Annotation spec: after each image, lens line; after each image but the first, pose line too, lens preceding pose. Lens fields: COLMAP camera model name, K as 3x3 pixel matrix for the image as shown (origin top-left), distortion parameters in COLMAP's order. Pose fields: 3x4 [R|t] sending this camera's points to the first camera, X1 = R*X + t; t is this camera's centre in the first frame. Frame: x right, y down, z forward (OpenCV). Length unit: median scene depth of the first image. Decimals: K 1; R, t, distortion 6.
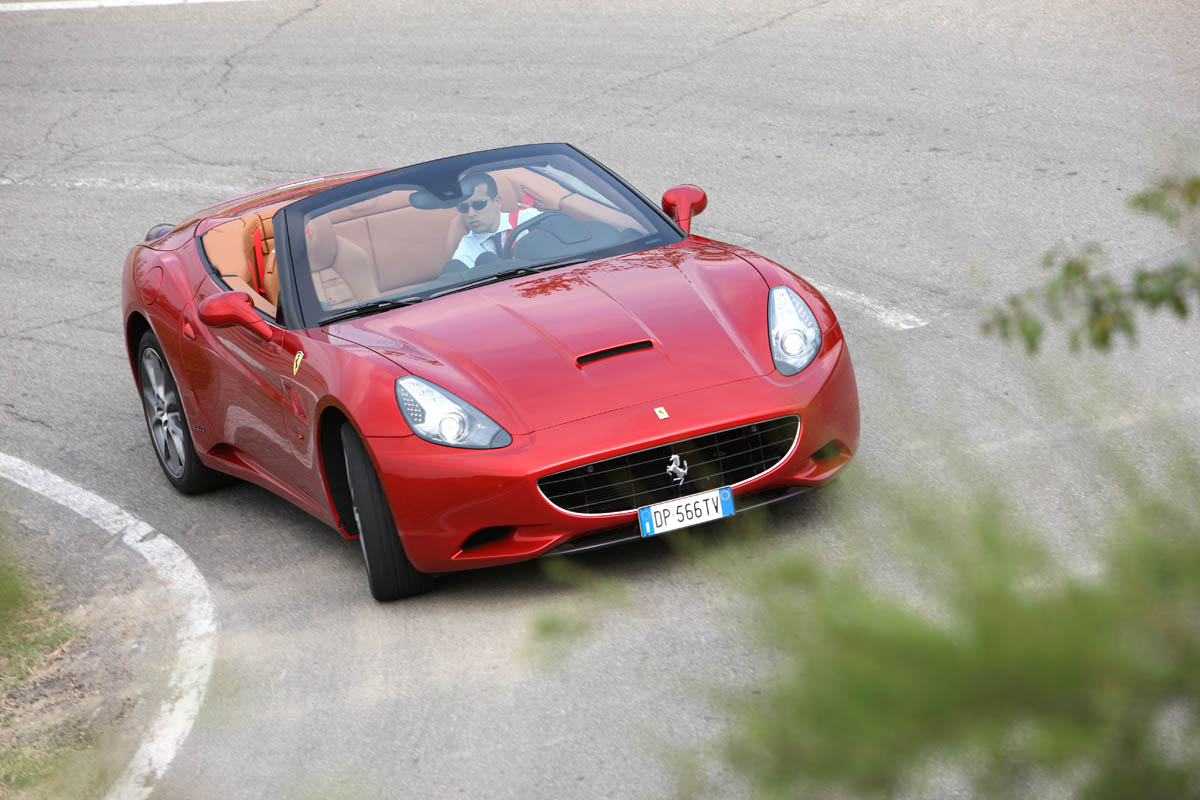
lens RADIAL K [[5488.3, 0, 599.6], [0, 5488.3, 399.8], [0, 0, 1]] dist [0.104967, 0.000000]
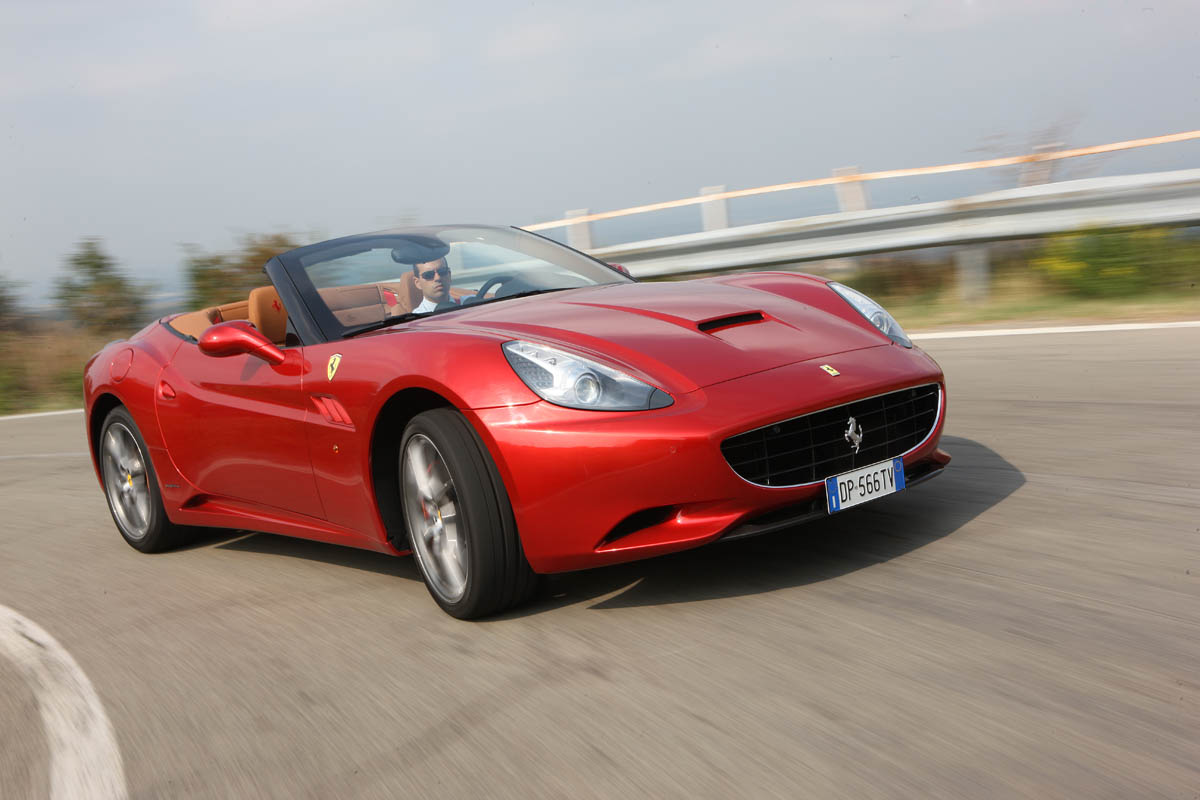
lens RADIAL K [[1481.8, 0, 599.5], [0, 1481.8, 398.5], [0, 0, 1]] dist [-0.010189, 0.000000]
pose [[0.951658, 0.001090, 0.307157, -0.094167], [0.043838, 0.989275, -0.139332, 0.037411], [-0.304015, 0.146062, 0.941404, 0.794066]]
